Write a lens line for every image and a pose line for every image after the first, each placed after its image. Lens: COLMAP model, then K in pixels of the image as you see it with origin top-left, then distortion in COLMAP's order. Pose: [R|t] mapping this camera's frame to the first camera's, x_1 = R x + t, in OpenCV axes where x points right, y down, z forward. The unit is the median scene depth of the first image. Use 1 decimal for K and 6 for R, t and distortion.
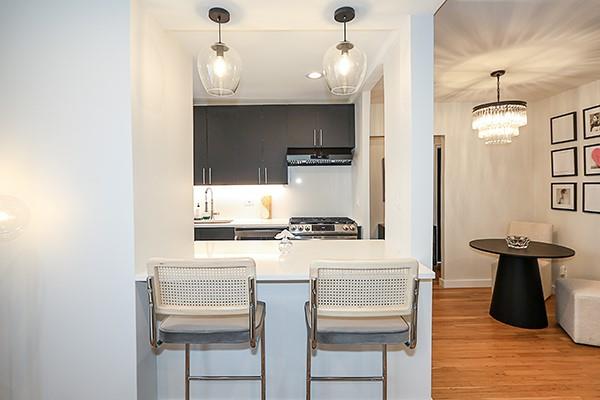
lens RADIAL K [[298.9, 0, 296.0], [0, 298.9, 192.7], [0, 0, 1]] dist [-0.018019, -0.000266]
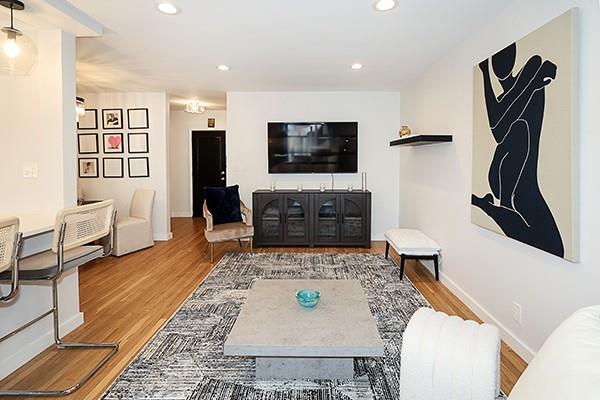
lens RADIAL K [[278.9, 0, 302.9], [0, 278.9, 162.6], [0, 0, 1]] dist [-0.003386, -0.000117]
pose [[0.022815, -0.006505, 0.999719, -0.412336], [0.030139, 0.999529, 0.005816, 0.012239], [-0.999285, 0.029998, 0.023001, -0.050859]]
